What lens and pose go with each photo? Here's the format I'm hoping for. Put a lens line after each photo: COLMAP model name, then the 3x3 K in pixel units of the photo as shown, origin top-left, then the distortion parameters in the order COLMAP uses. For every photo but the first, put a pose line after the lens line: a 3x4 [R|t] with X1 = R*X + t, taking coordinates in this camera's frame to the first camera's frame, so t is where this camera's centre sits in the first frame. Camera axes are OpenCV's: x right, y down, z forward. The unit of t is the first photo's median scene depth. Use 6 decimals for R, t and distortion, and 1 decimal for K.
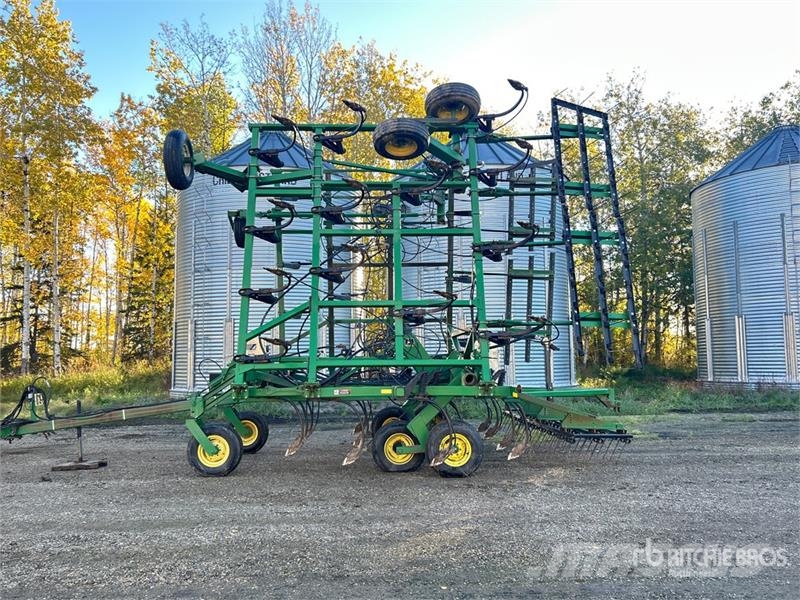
lens RADIAL K [[661.5, 0, 400.0], [0, 661.5, 300.0], [0, 0, 1]] dist [0.016169, 0.008486]
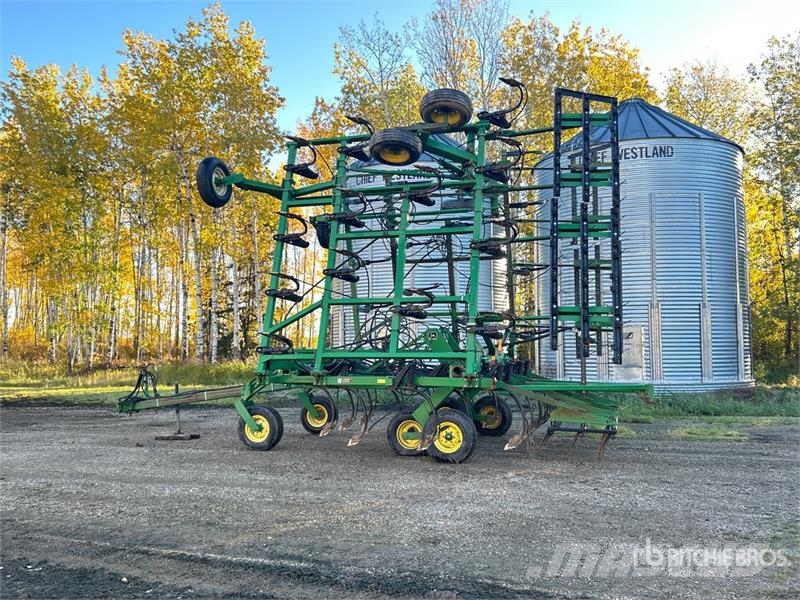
lens RADIAL K [[692.6, 0, 398.4], [0, 692.6, 305.8], [0, 0, 1]] dist [0.023620, -0.004951]
pose [[0.945015, -0.013561, -0.326747, 0.340635], [0.022445, 0.999473, 0.023435, -0.011120], [0.326257, -0.029481, 0.944821, -0.063005]]
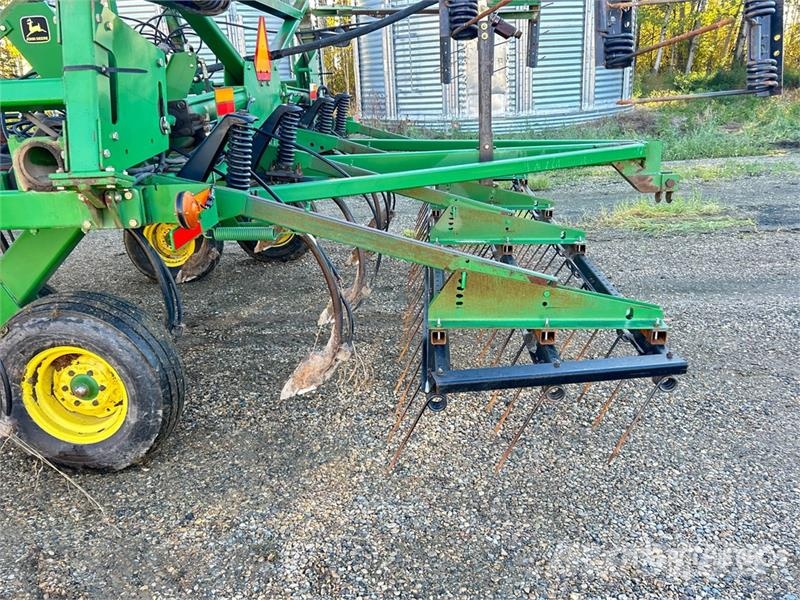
lens RADIAL K [[692.6, 0, 398.4], [0, 692.6, 305.8], [0, 0, 1]] dist [0.023620, -0.004951]
pose [[0.996043, -0.016168, -0.087395, 0.234739], [0.049659, 0.916745, 0.396374, 0.064244], [0.073710, -0.399146, 0.913920, 0.670916]]
